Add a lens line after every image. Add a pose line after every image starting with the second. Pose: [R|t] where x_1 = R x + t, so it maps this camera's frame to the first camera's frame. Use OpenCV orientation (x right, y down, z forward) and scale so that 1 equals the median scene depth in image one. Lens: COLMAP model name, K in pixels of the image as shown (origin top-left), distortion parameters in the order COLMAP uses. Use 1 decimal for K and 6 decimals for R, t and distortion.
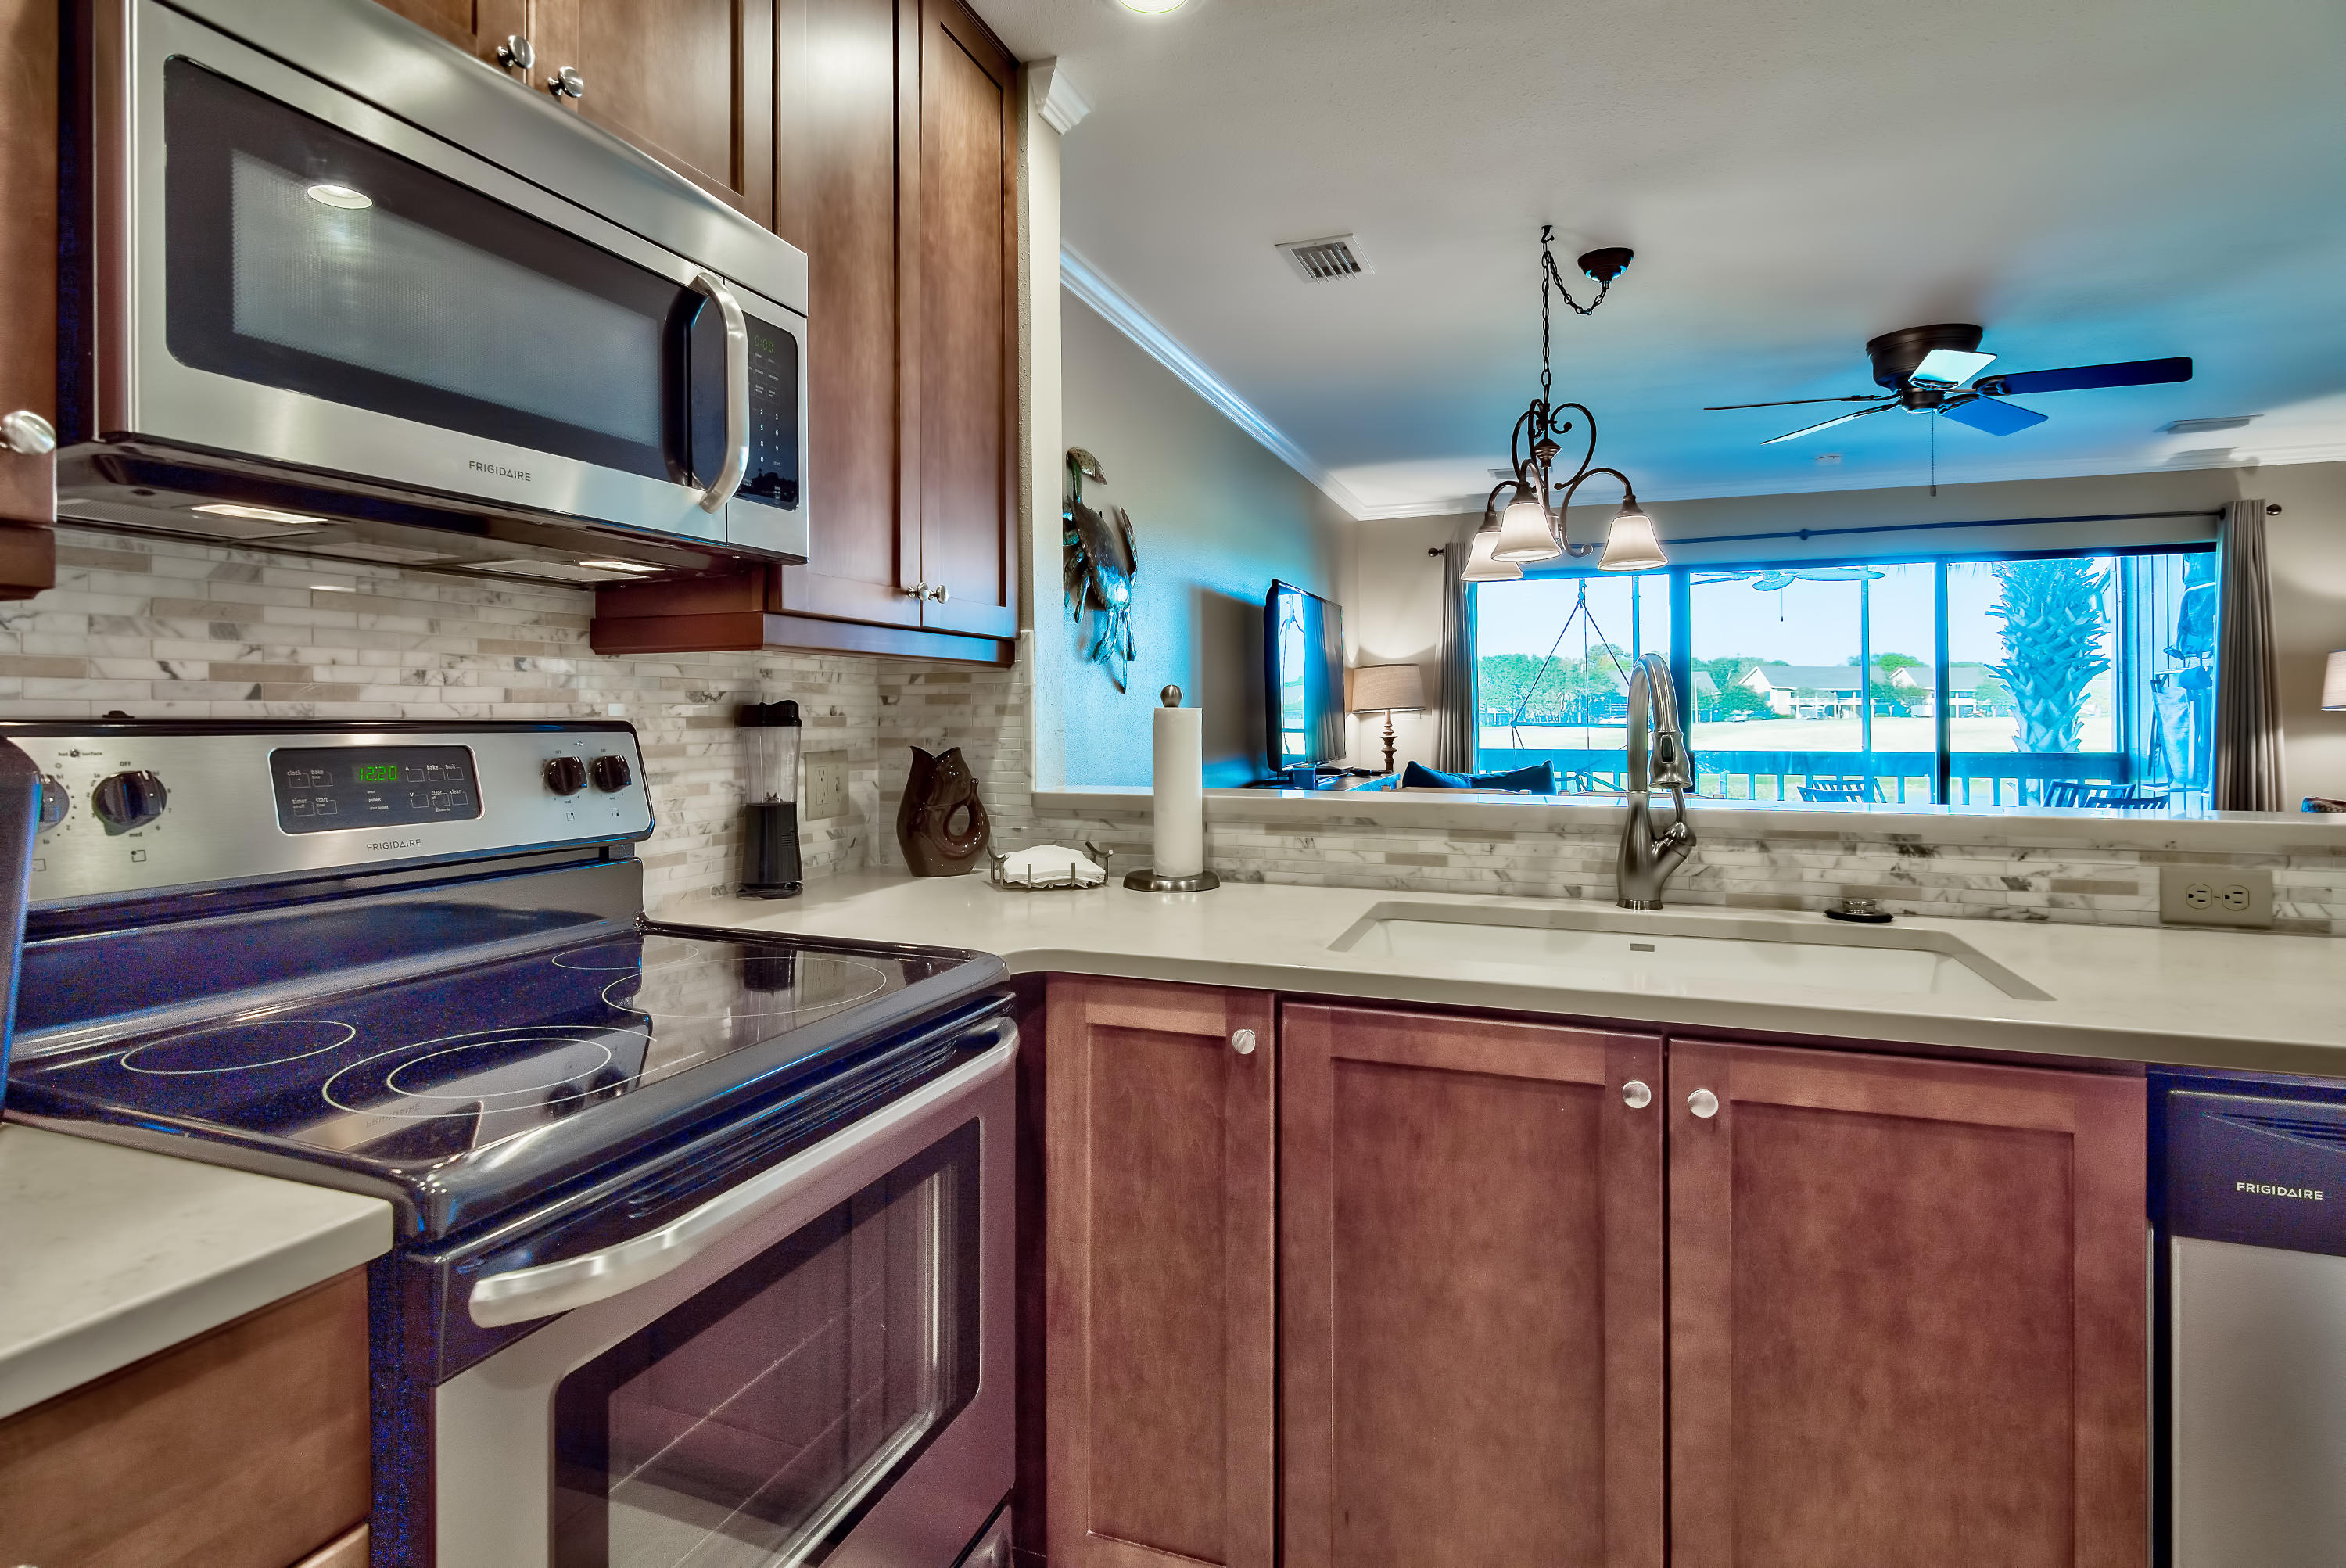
lens RADIAL K [[1187.1, 0, 1153.4], [0, 1187.1, 707.4], [0, 0, 1]] dist [-0.004176, -0.001321]
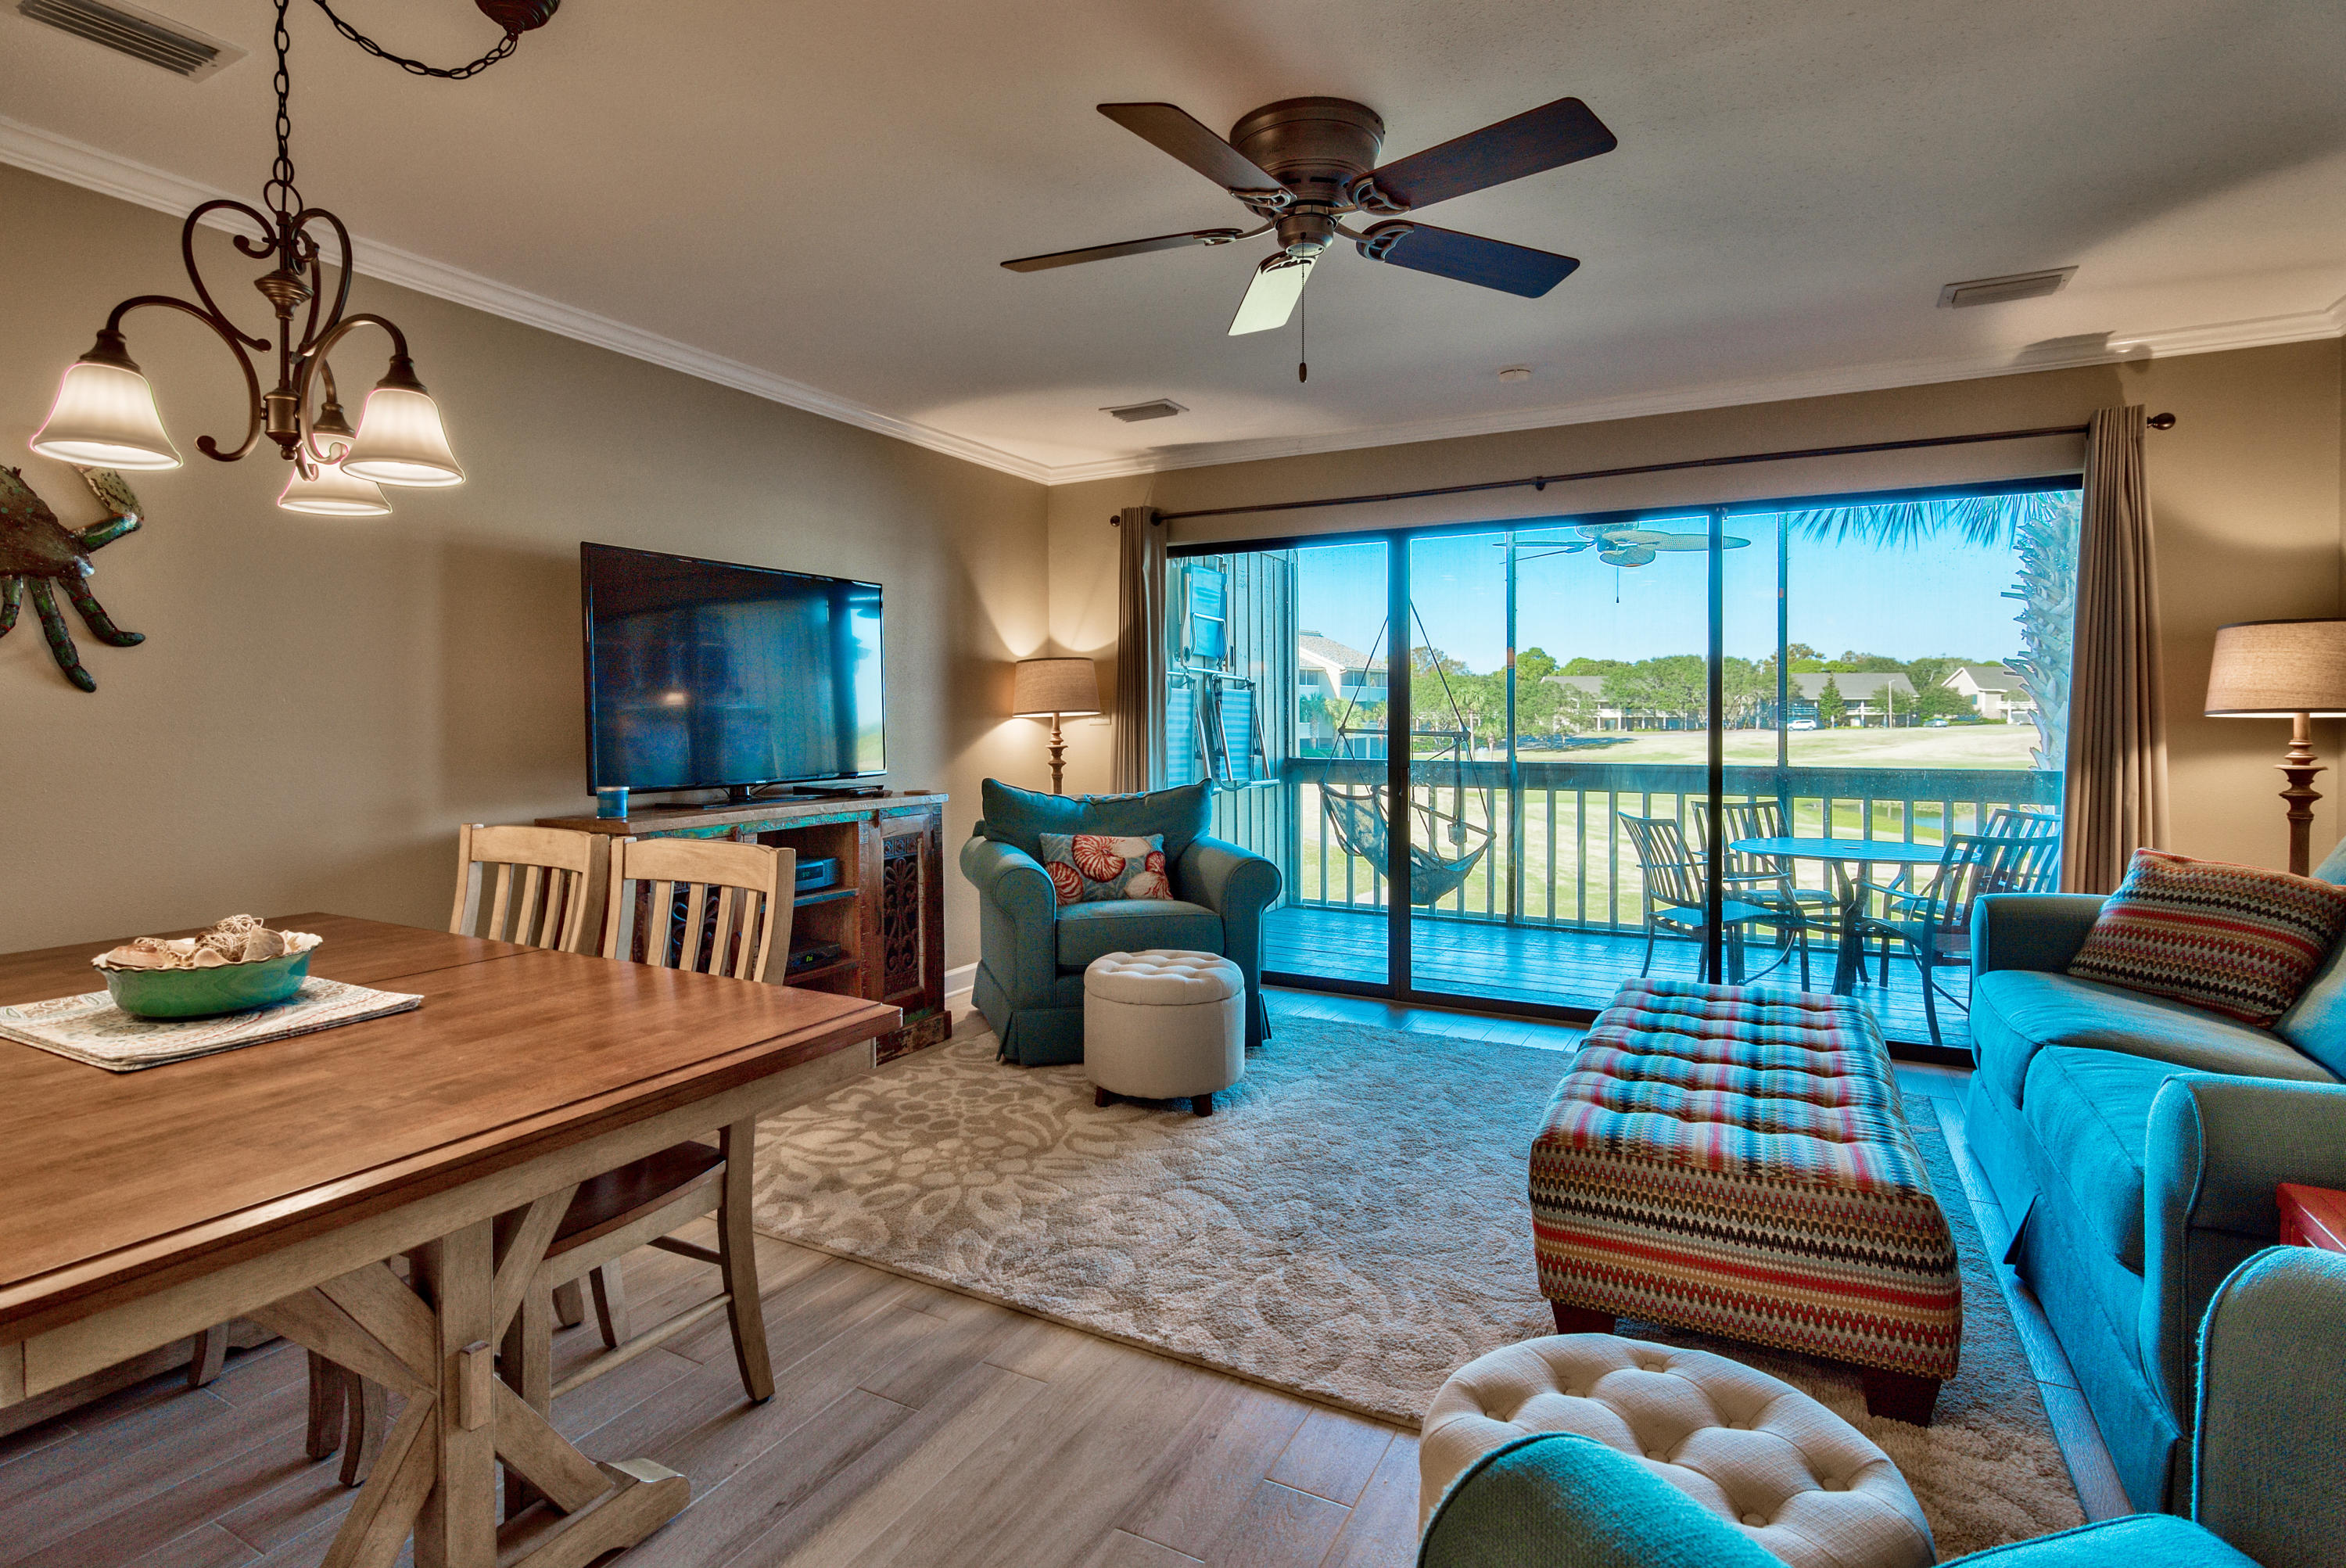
lens RADIAL K [[1170.1, 0, 1144.0], [0, 1170.1, 728.8], [0, 0, 1]] dist [-0.003252, -0.000310]
pose [[0.989606, 0.003442, -0.143763, 1.389853], [-0.001180, 0.999874, 0.015814, -0.002365], [0.143800, -0.015480, 0.989486, 0.749407]]
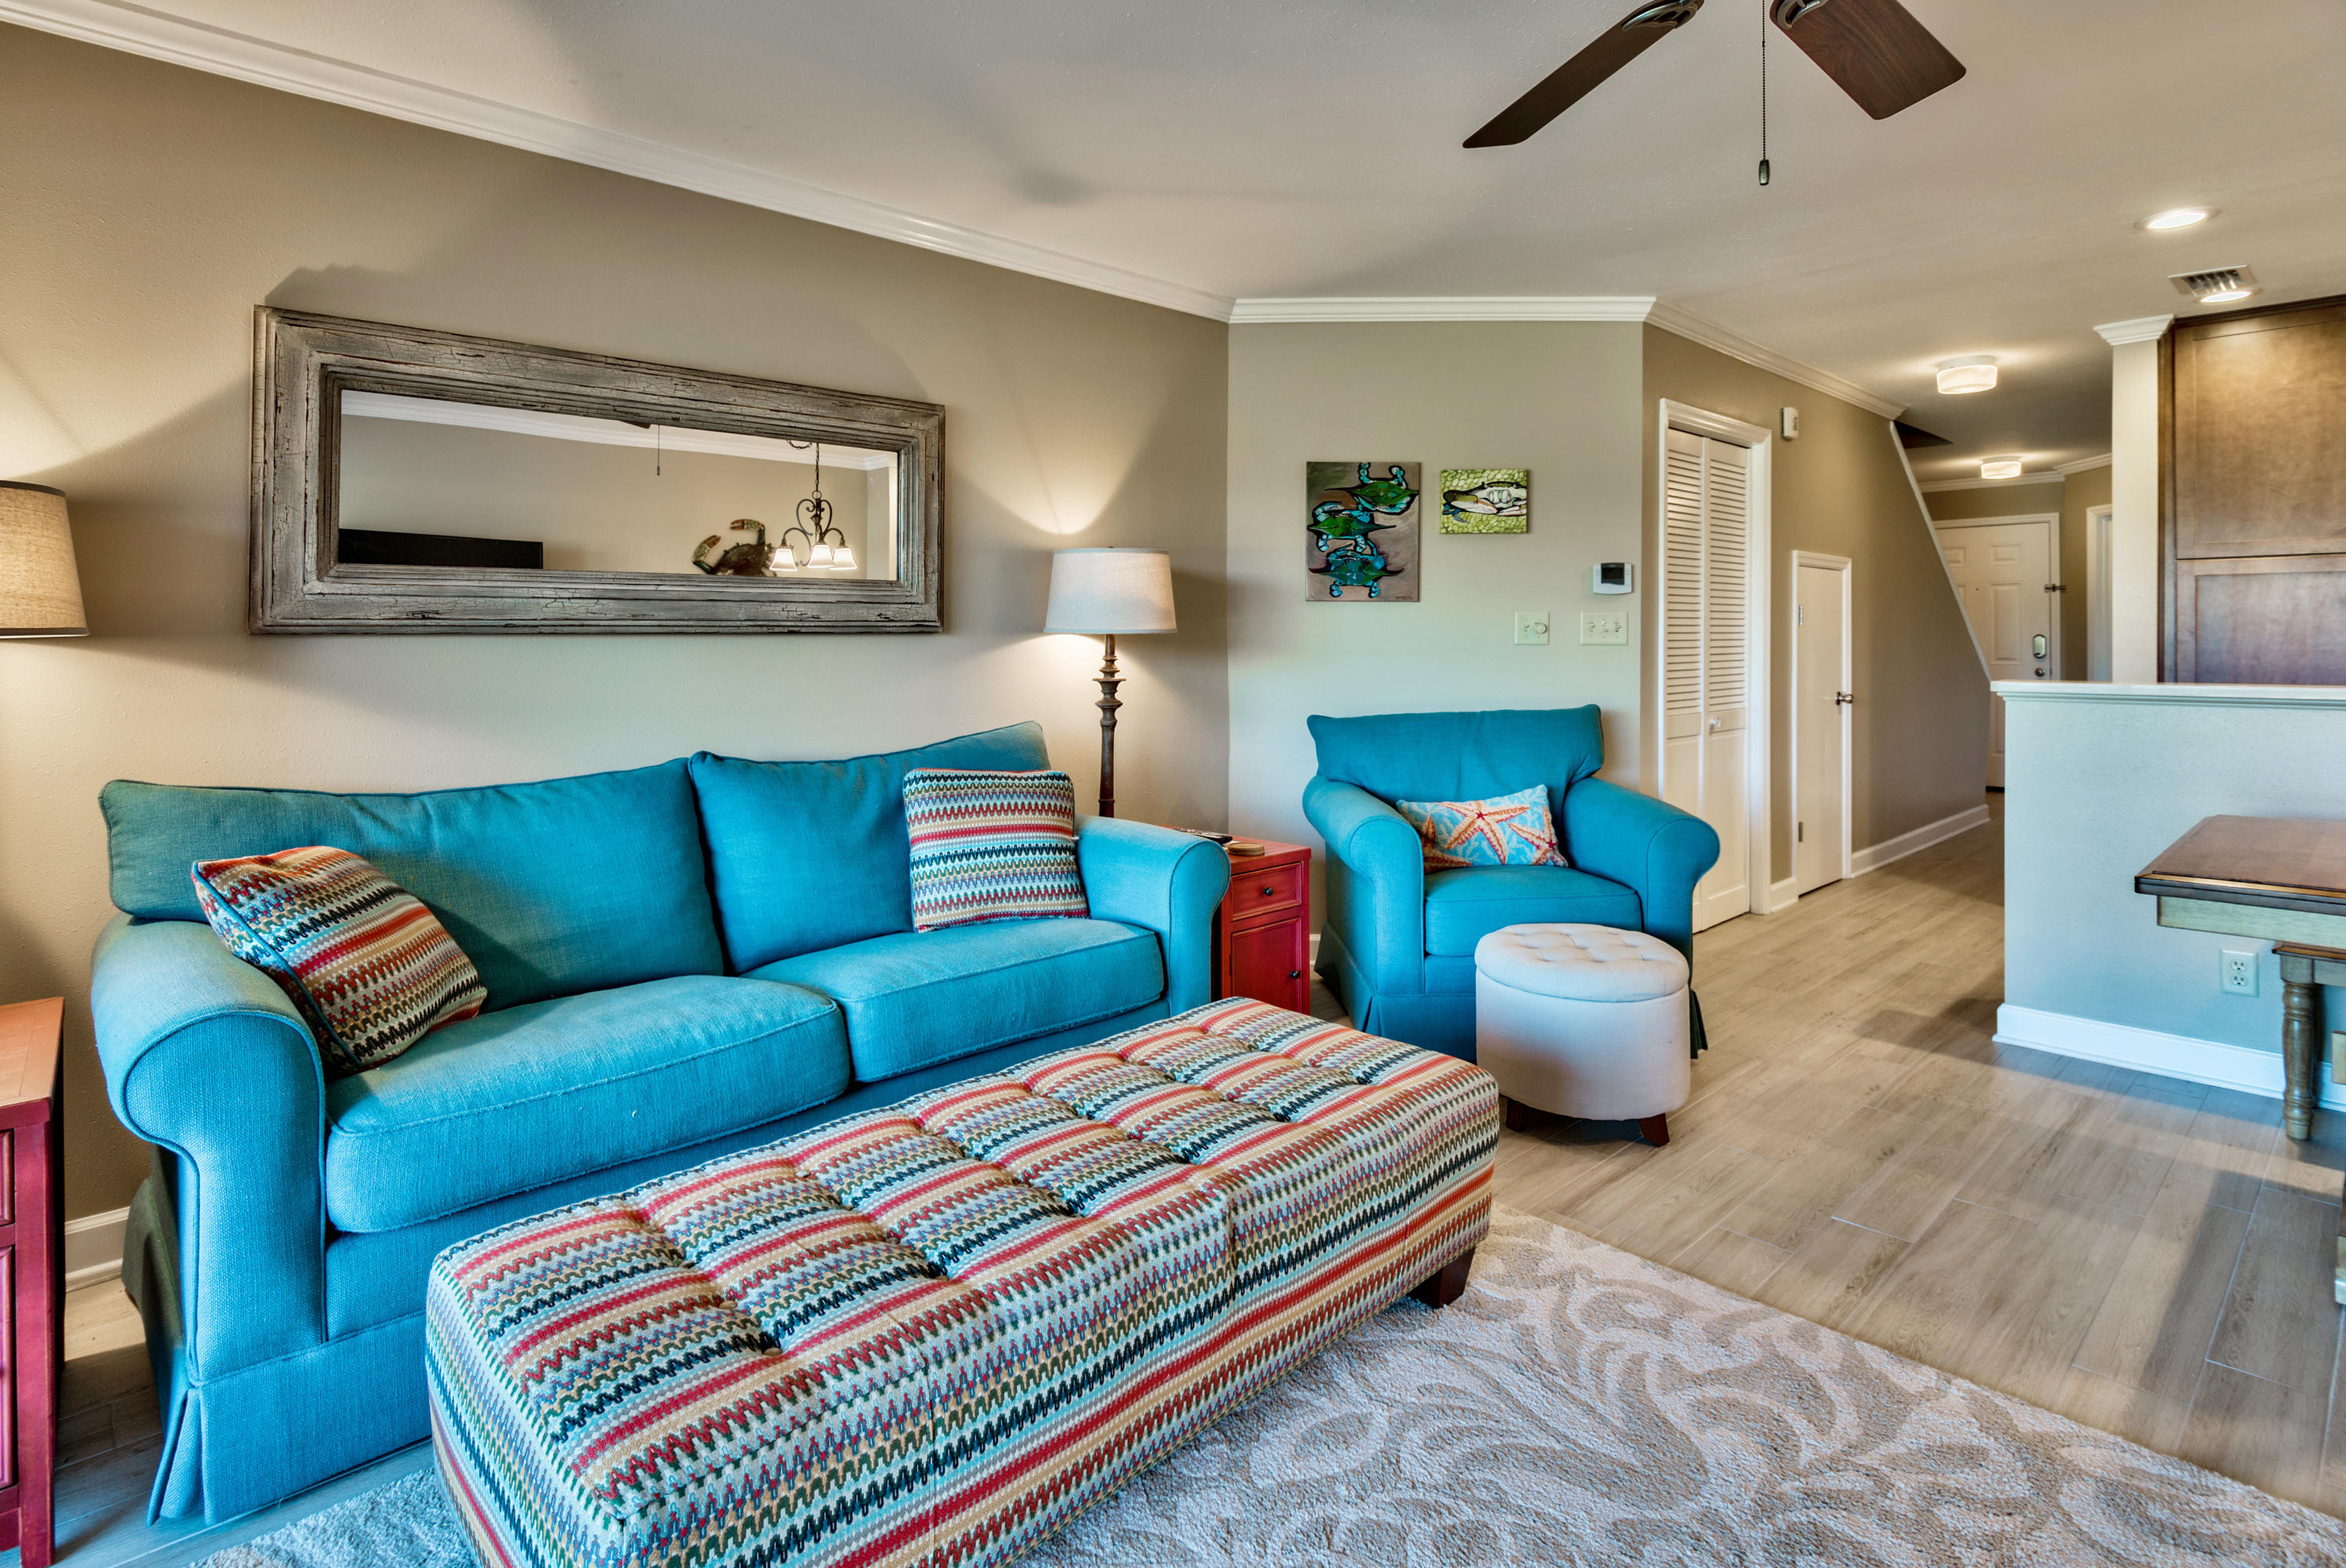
lens RADIAL K [[1190.3, 0, 1155.2], [0, 1190.3, 631.5], [0, 0, 1]] dist [-0.003780, -0.001014]
pose [[-0.895637, 0.008972, 0.444695, 1.388934], [0.005337, 0.999941, -0.009425, 0.012594], [-0.444753, -0.006068, -0.895633, 3.200904]]
